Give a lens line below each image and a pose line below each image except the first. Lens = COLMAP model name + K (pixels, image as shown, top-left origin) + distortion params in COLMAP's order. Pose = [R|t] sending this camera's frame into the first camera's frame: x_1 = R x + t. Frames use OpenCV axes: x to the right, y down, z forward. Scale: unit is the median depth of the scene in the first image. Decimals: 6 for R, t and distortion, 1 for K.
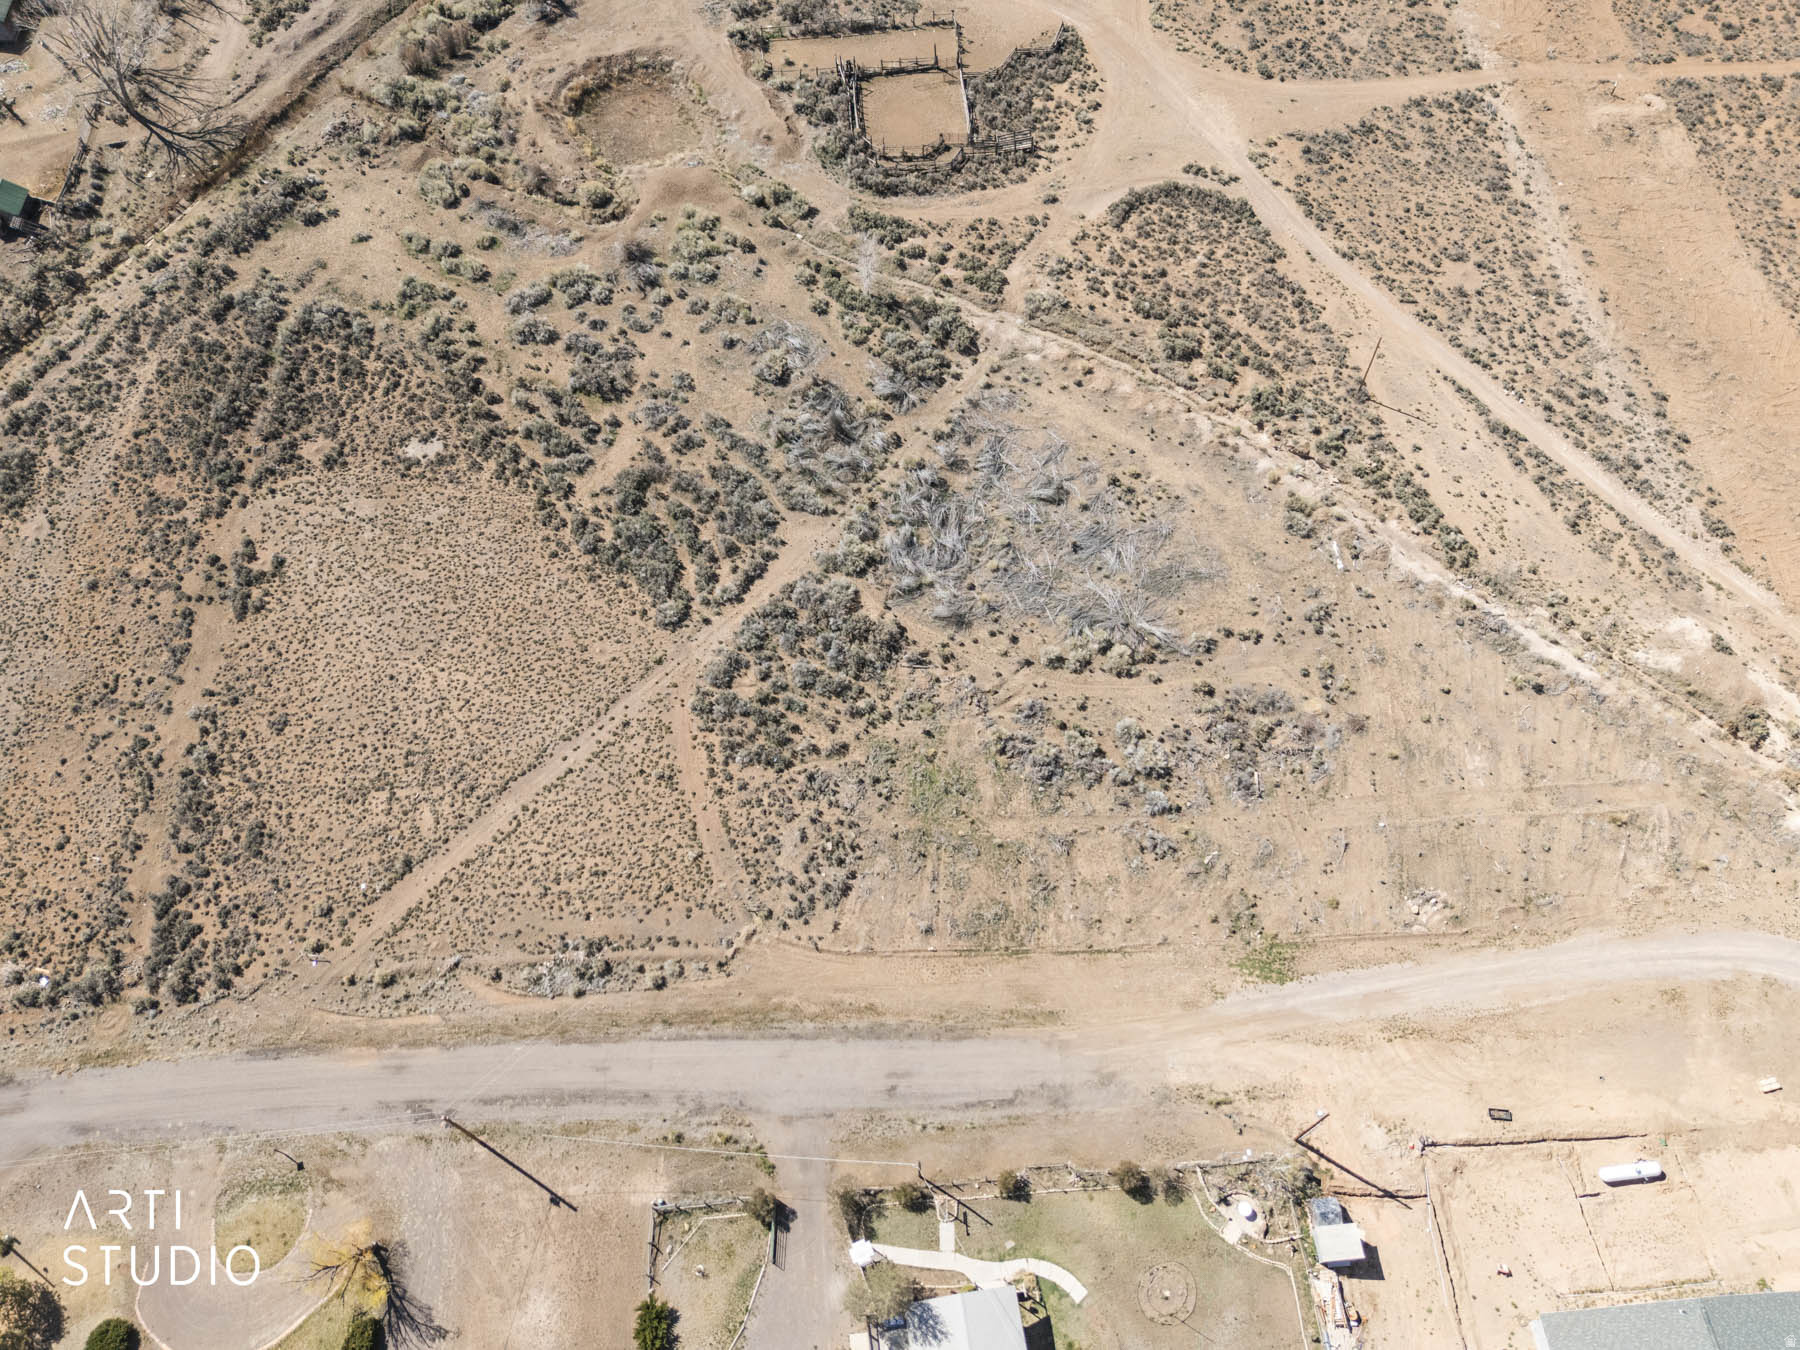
lens RADIAL K [[1320.7, 0, 900.0], [0, 1320.7, 675.0], [0, 0, 1]] dist [0.045502, -0.003181]
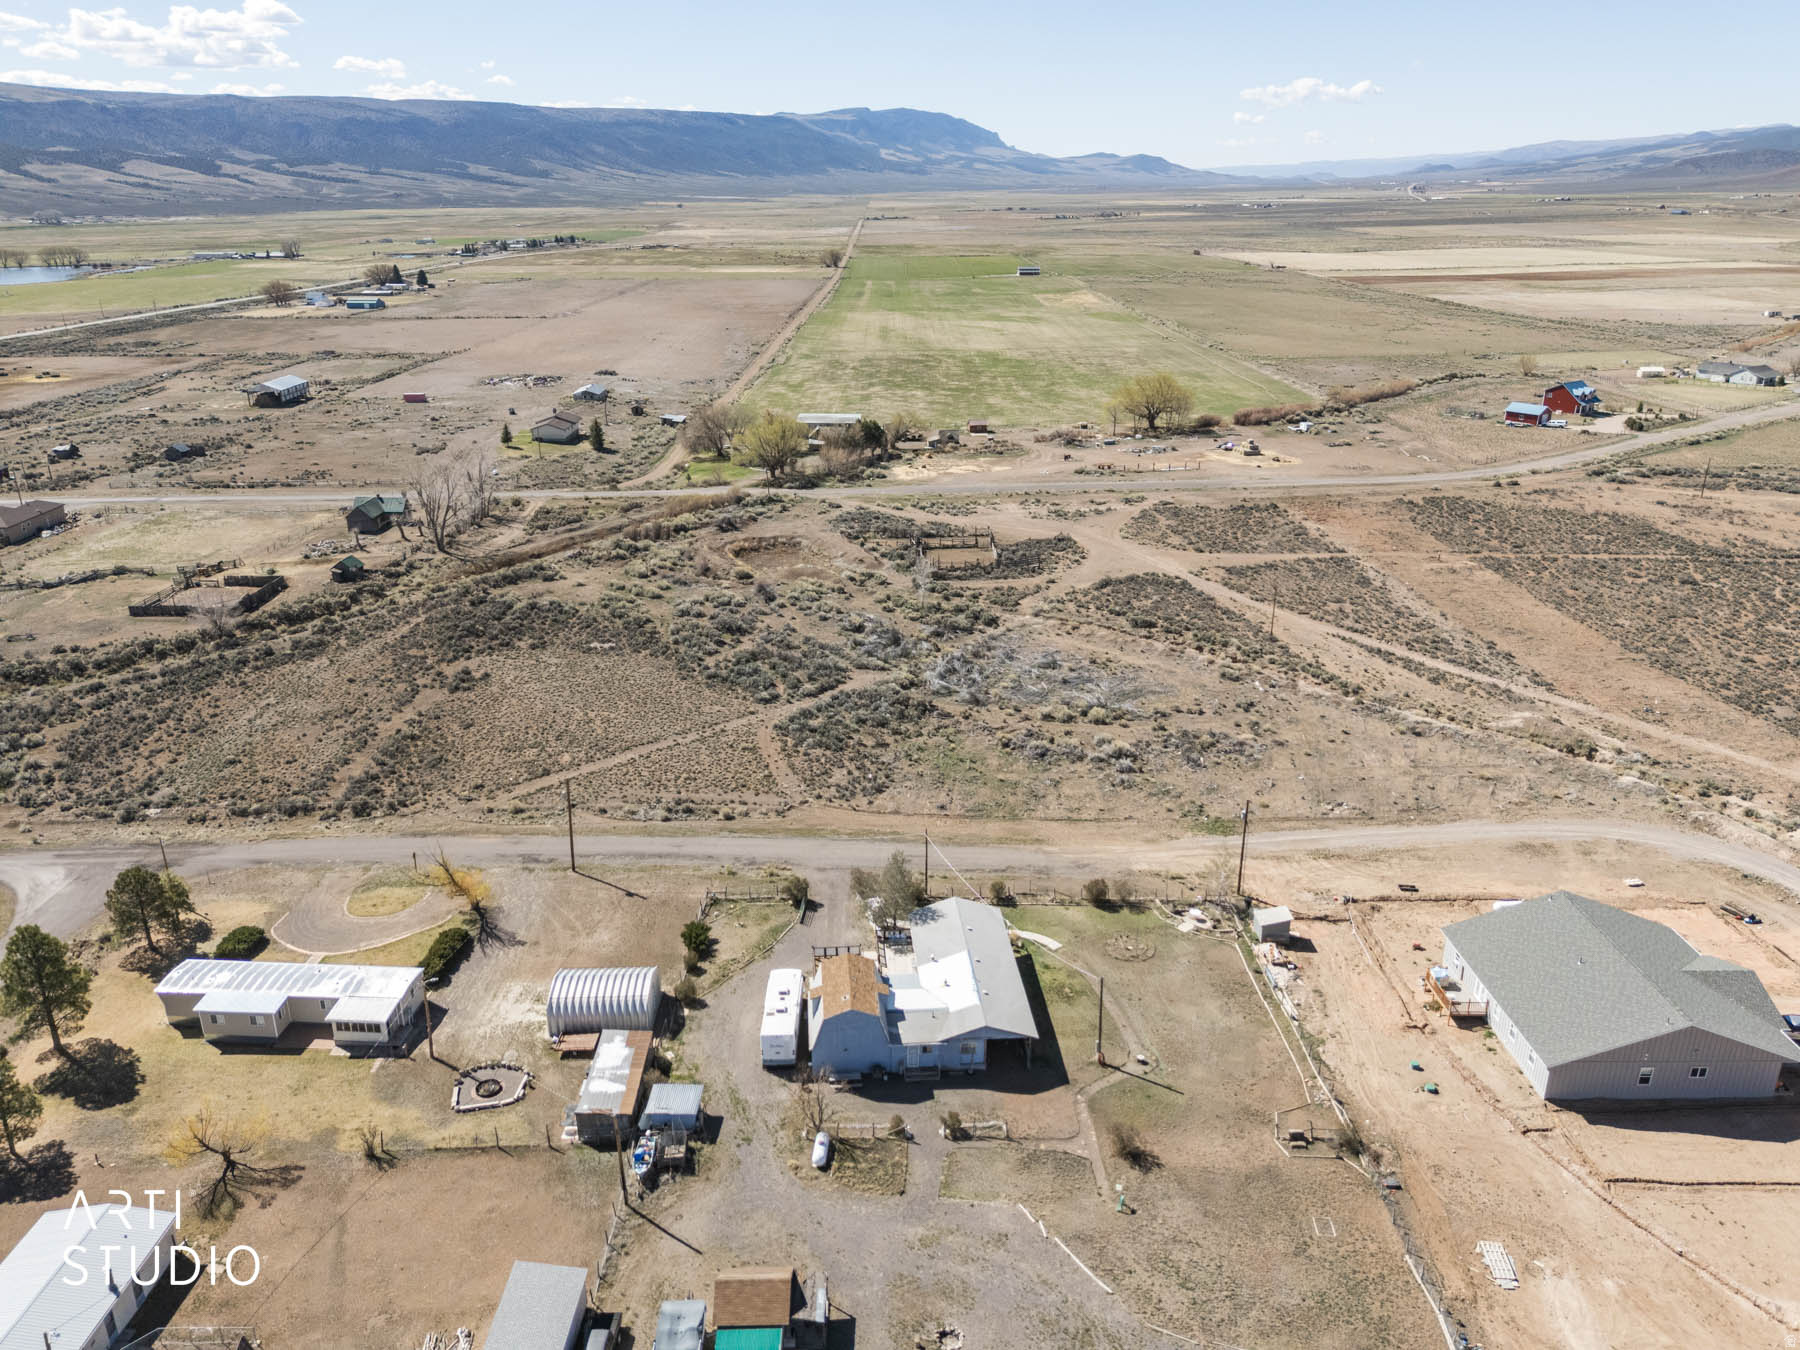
lens RADIAL K [[1315.0, 0, 900.0], [0, 1315.0, 675.0], [0, 0, 1]] dist [0.082040, -0.001693]
pose [[0.997630, 0.037815, -0.057491, 0.042697], [-0.066040, 0.760946, -0.645446, 0.808628], [0.019340, 0.647713, 0.761639, -0.040379]]
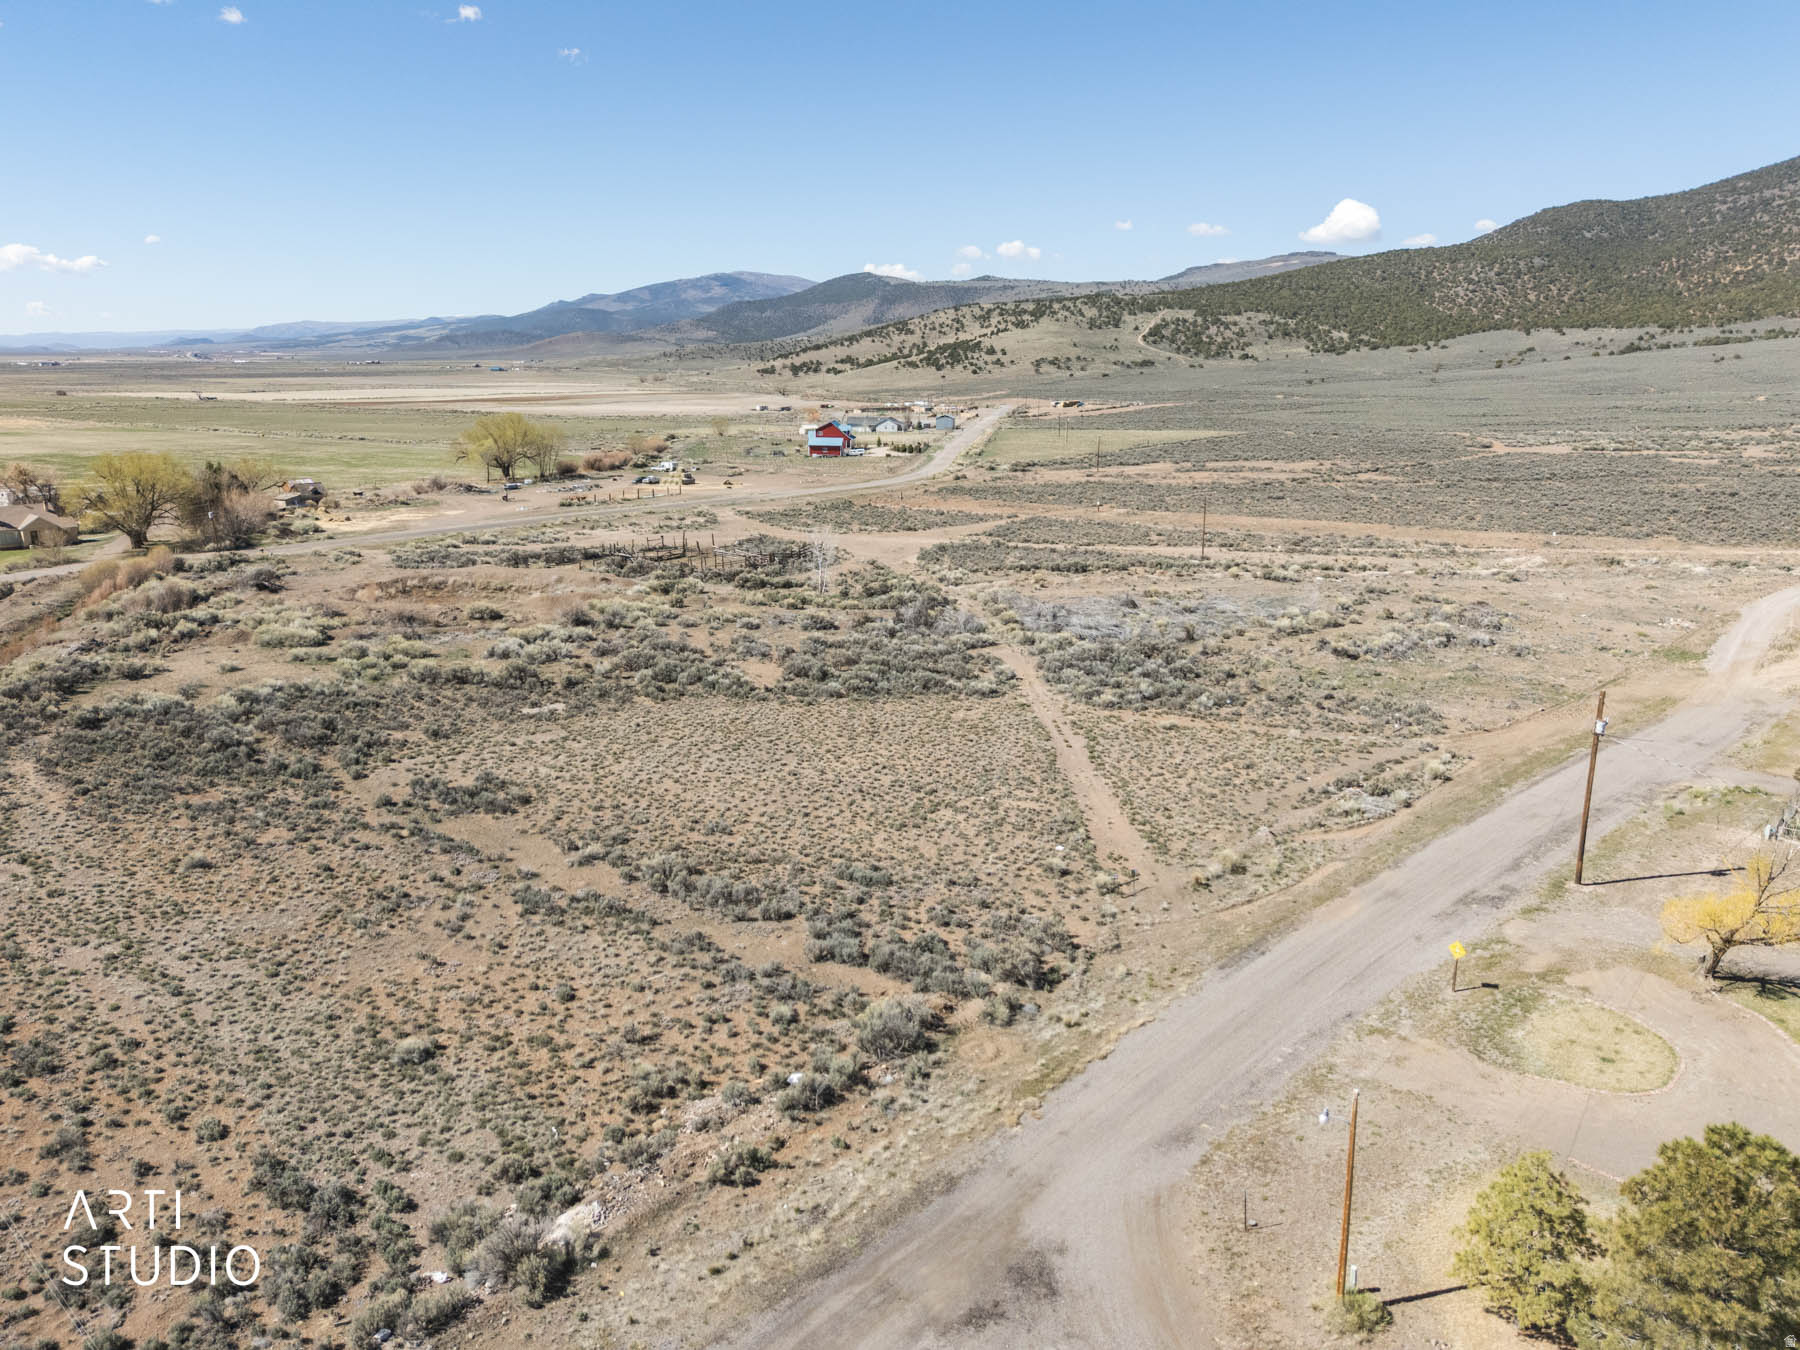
lens RADIAL K [[1327.4, 0, 900.0], [0, 1327.4, 675.0], [0, 0, 1]] dist [0.018421, -0.000611]
pose [[0.723826, -0.148934, 0.673717, -0.781643], [0.596332, 0.626200, -0.502256, 0.339024], [-0.347079, 0.765305, 0.542074, 0.569081]]
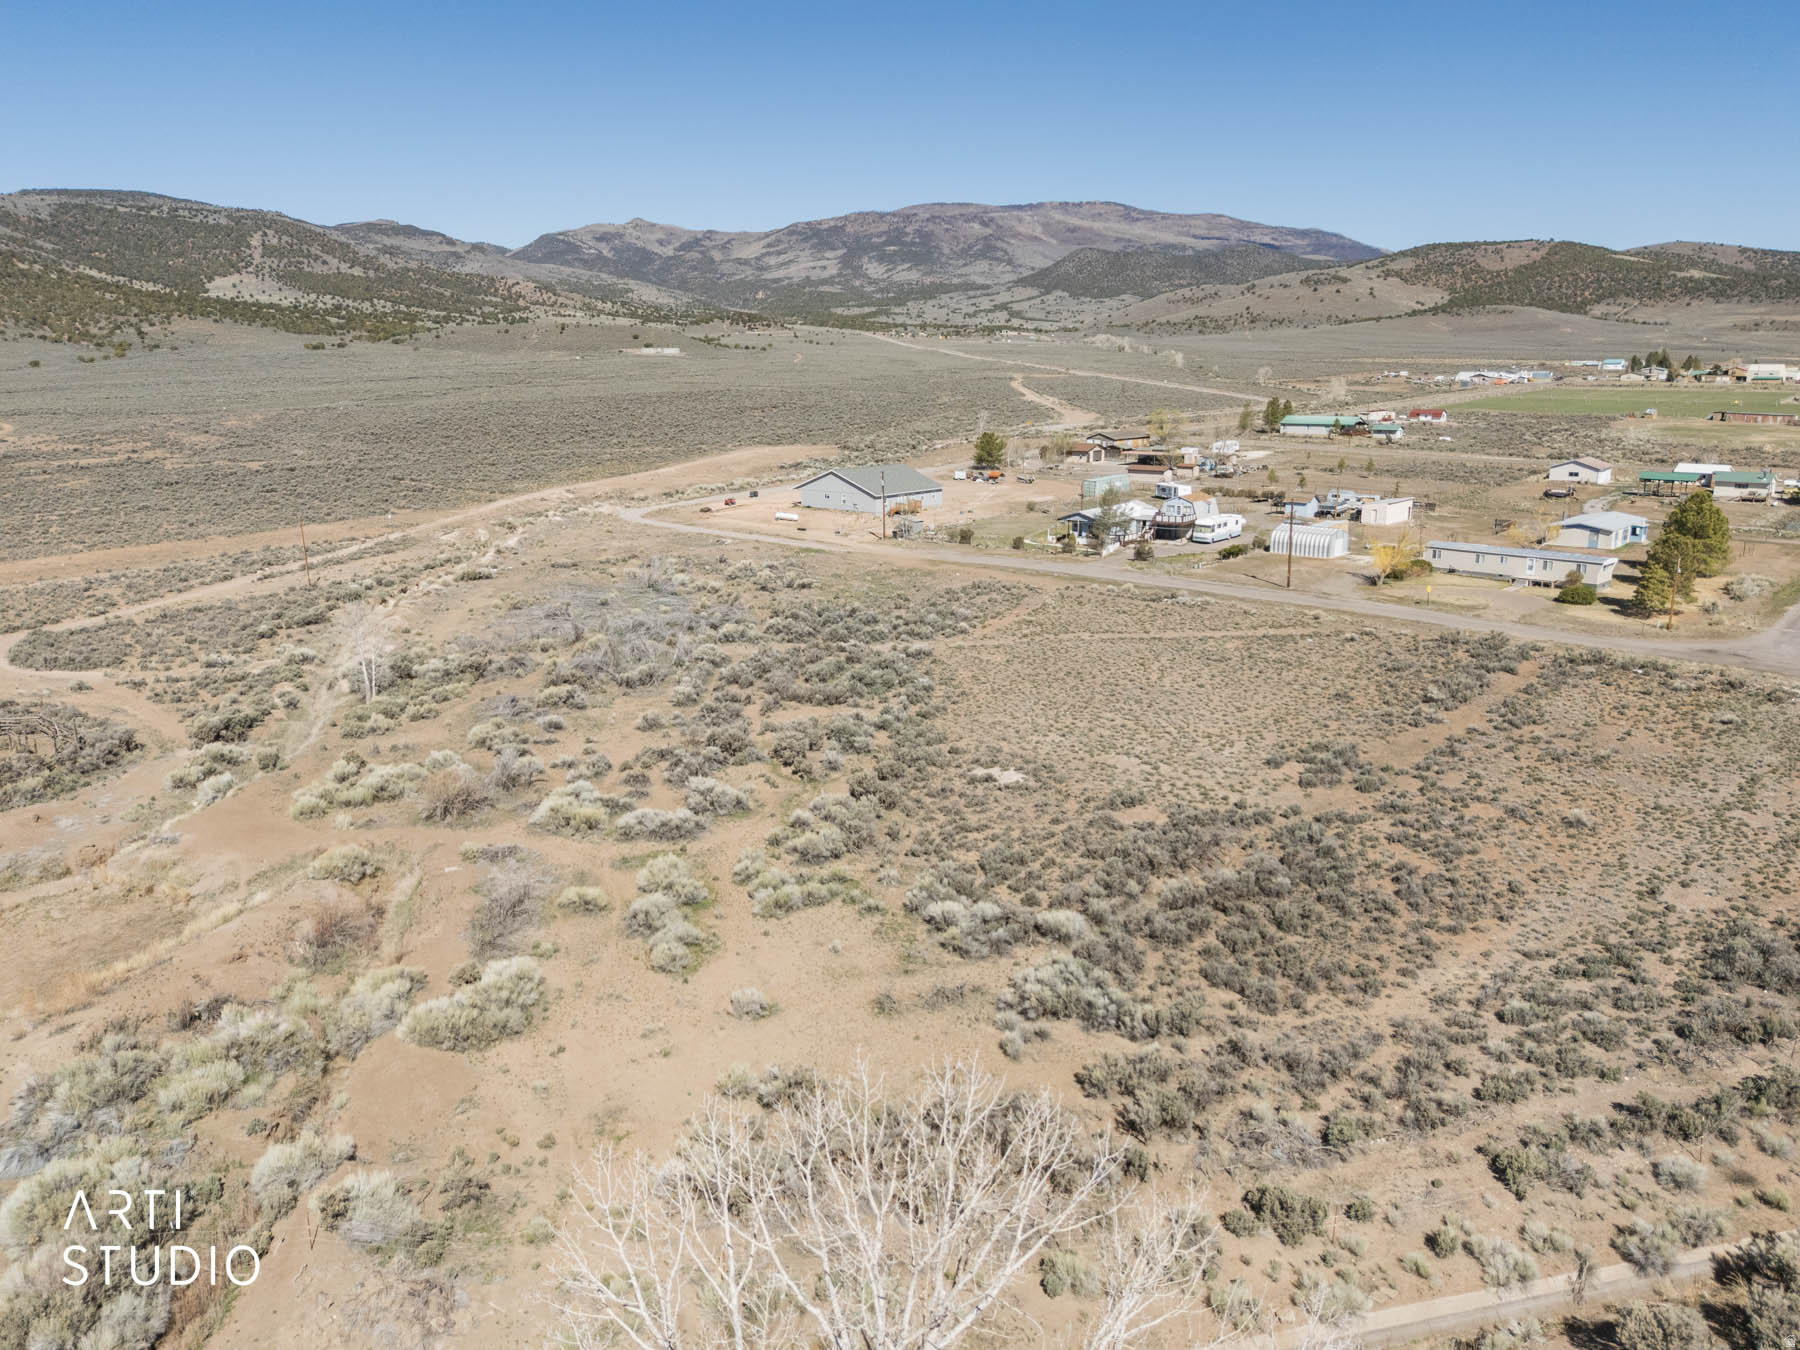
lens RADIAL K [[1315.0, 0, 900.0], [0, 1315.0, 675.0], [0, 0, 1]] dist [0.082040, -0.001693]
pose [[-0.713964, -0.145640, 0.684868, -0.818072], [0.617750, 0.329424, 0.714048, -0.724395], [-0.329606, 0.932882, -0.145228, 1.168238]]
